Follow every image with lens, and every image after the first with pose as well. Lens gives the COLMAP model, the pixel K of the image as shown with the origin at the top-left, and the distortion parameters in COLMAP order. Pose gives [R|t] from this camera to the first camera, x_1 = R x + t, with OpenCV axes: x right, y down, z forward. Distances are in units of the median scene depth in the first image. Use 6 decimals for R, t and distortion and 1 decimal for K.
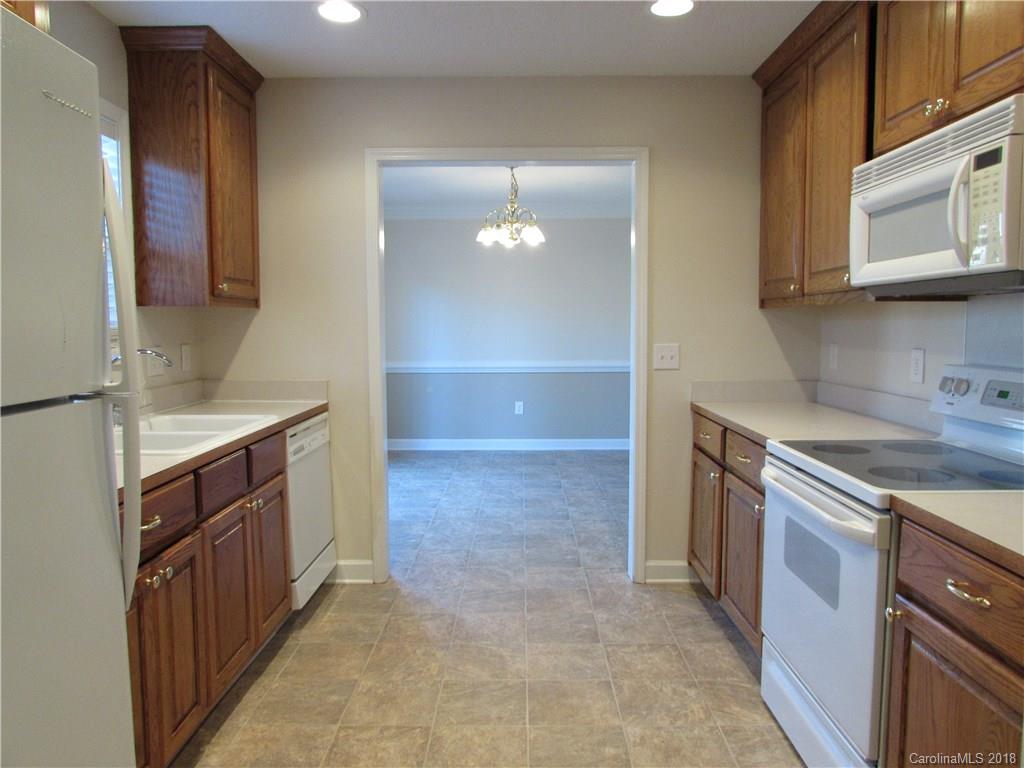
lens RADIAL K [[722.4, 0, 507.1], [0, 722.4, 383.1], [0, 0, 1]] dist [-0.037059, -0.001821]
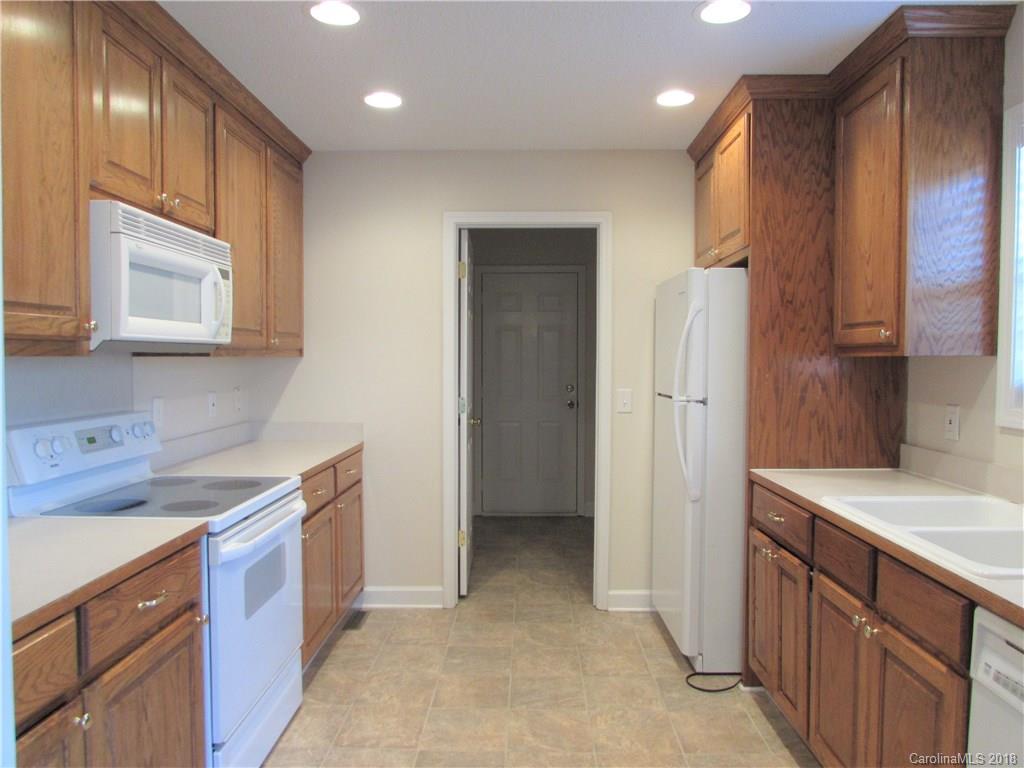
lens RADIAL K [[722.4, 0, 506.1], [0, 722.4, 385.7], [0, 0, 1]] dist [-0.037059, -0.001821]
pose [[-0.999691, -0.022144, 0.011314, 0.030078], [-0.020646, 0.992714, 0.118709, -0.173501], [-0.013860, 0.118439, -0.992865, 1.862055]]
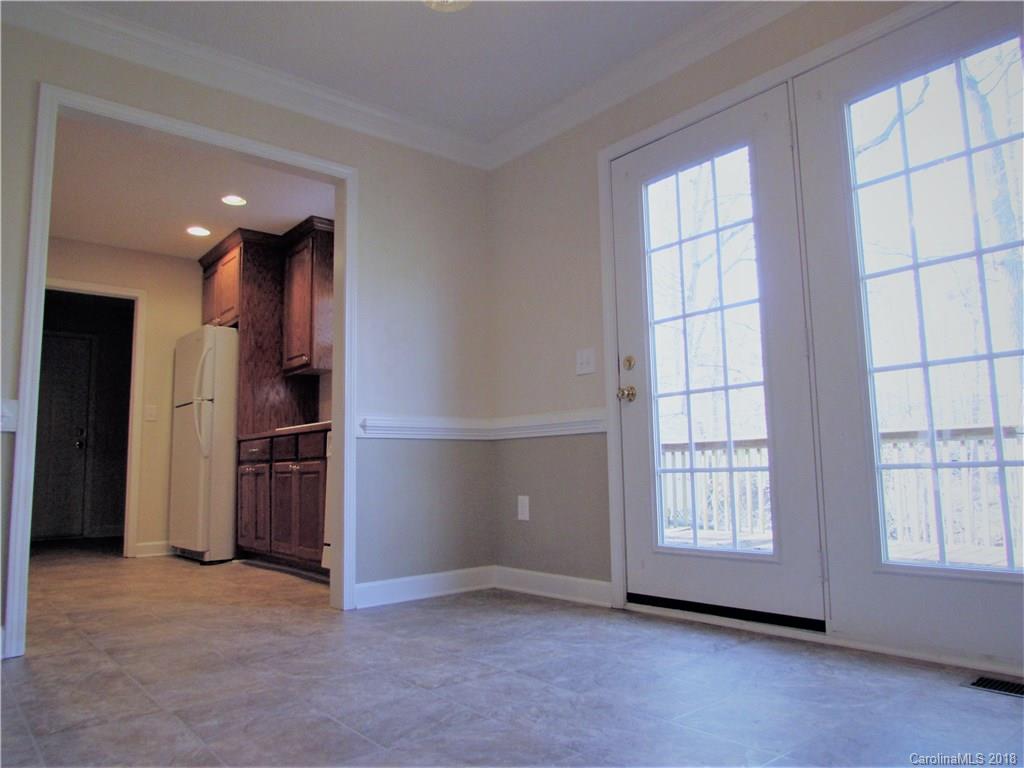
lens RADIAL K [[722.4, 0, 511.6], [0, 722.4, 383.5], [0, 0, 1]] dist [-0.037059, -0.001821]
pose [[-0.759165, -0.083070, -0.645576, 0.530936], [-0.046519, 0.996211, -0.073485, 0.126334], [0.649234, -0.025756, -0.760153, 3.154609]]
